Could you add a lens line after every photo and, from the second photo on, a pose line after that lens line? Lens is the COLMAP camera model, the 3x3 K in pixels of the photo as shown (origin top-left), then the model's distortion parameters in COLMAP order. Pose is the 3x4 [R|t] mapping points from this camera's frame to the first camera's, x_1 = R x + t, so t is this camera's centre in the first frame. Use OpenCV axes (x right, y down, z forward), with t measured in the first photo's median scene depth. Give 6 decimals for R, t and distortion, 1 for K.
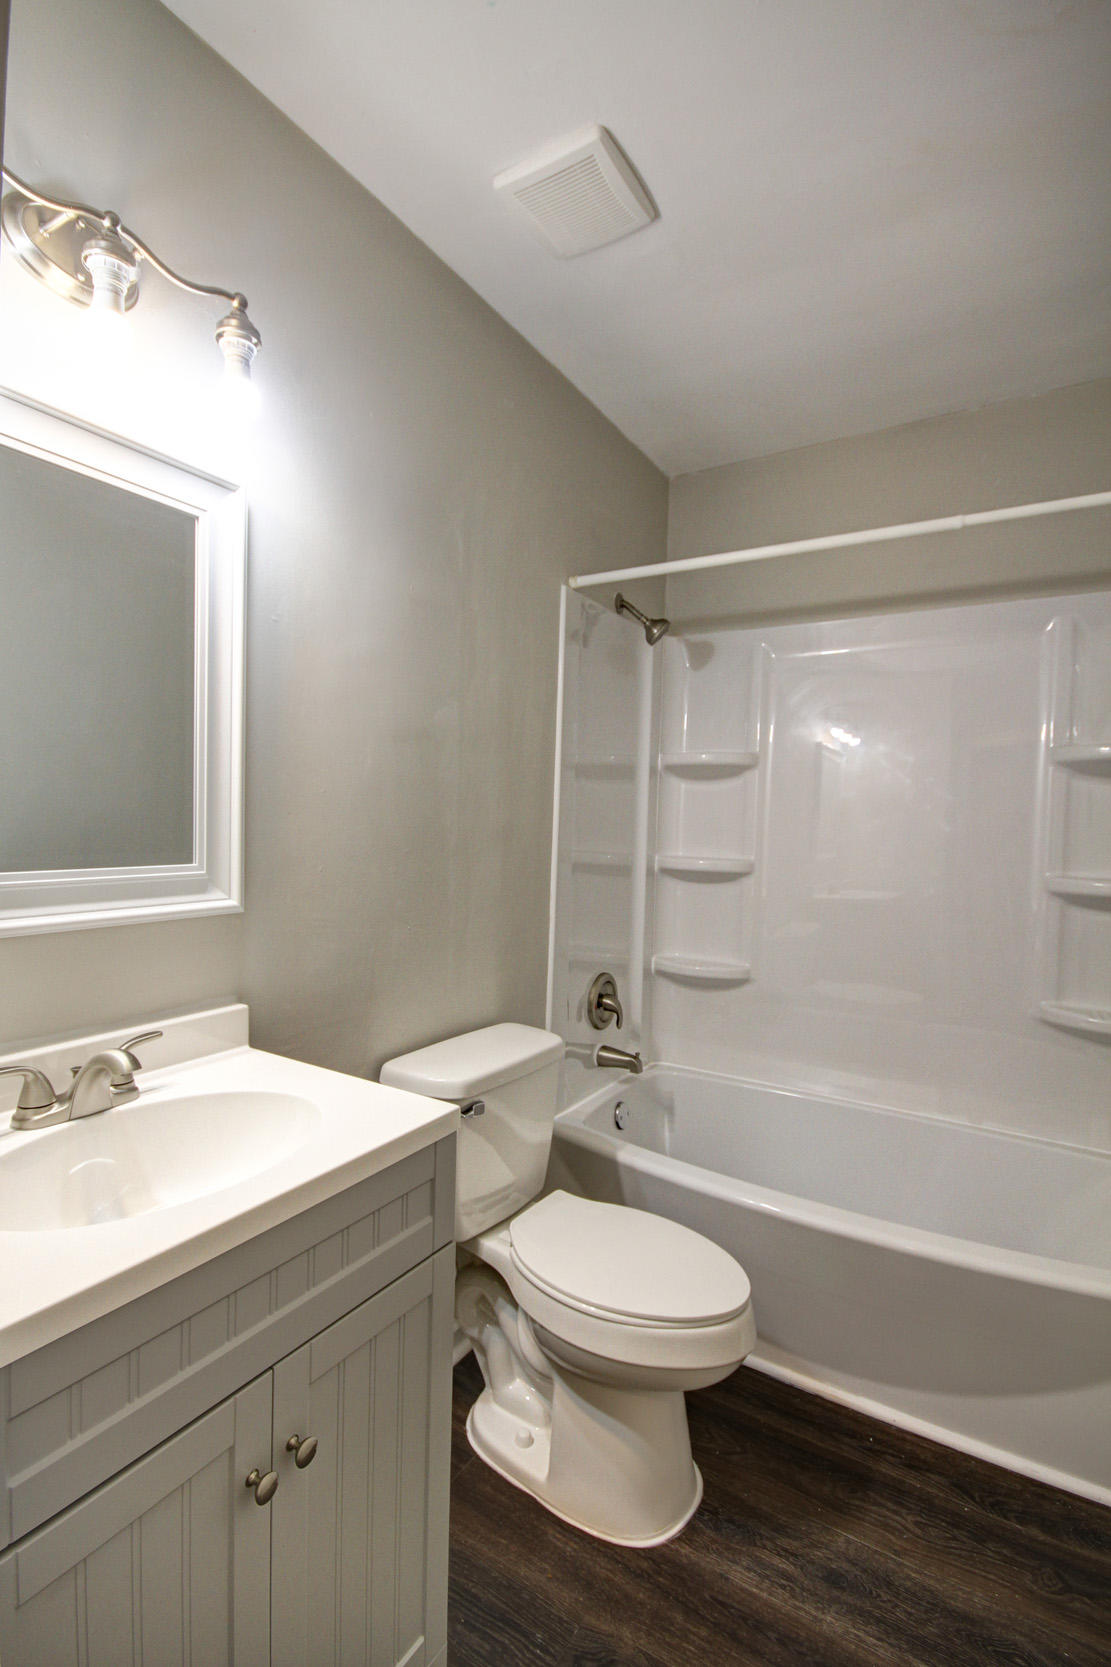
lens RADIAL K [[774.3, 0, 541.9], [0, 774.3, 815.2], [0, 0, 1]] dist [0.002048, -0.007141]
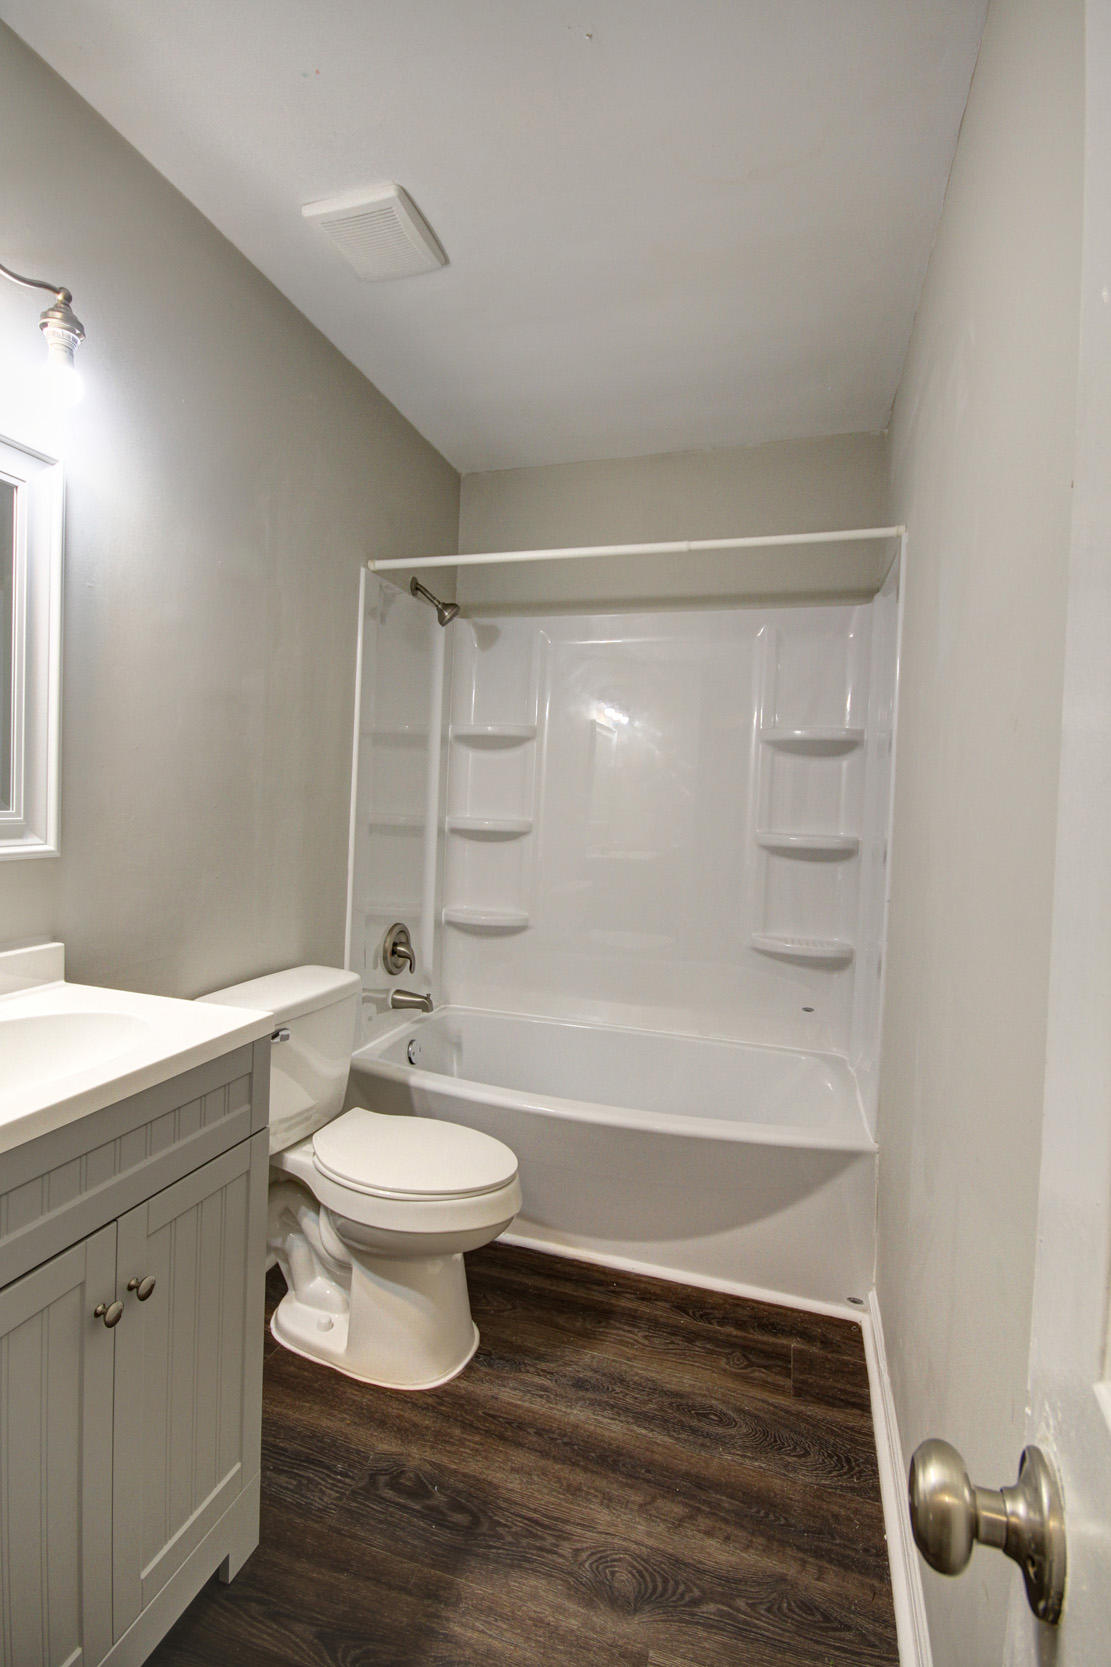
lens RADIAL K [[774.3, 0, 541.9], [0, 774.3, 815.2], [0, 0, 1]] dist [0.002048, -0.007141]
pose [[0.966249, 0.002649, 0.257596, -0.009419], [-0.011633, 0.999376, 0.033357, 0.016875], [-0.257346, -0.035228, 0.965677, -0.154980]]
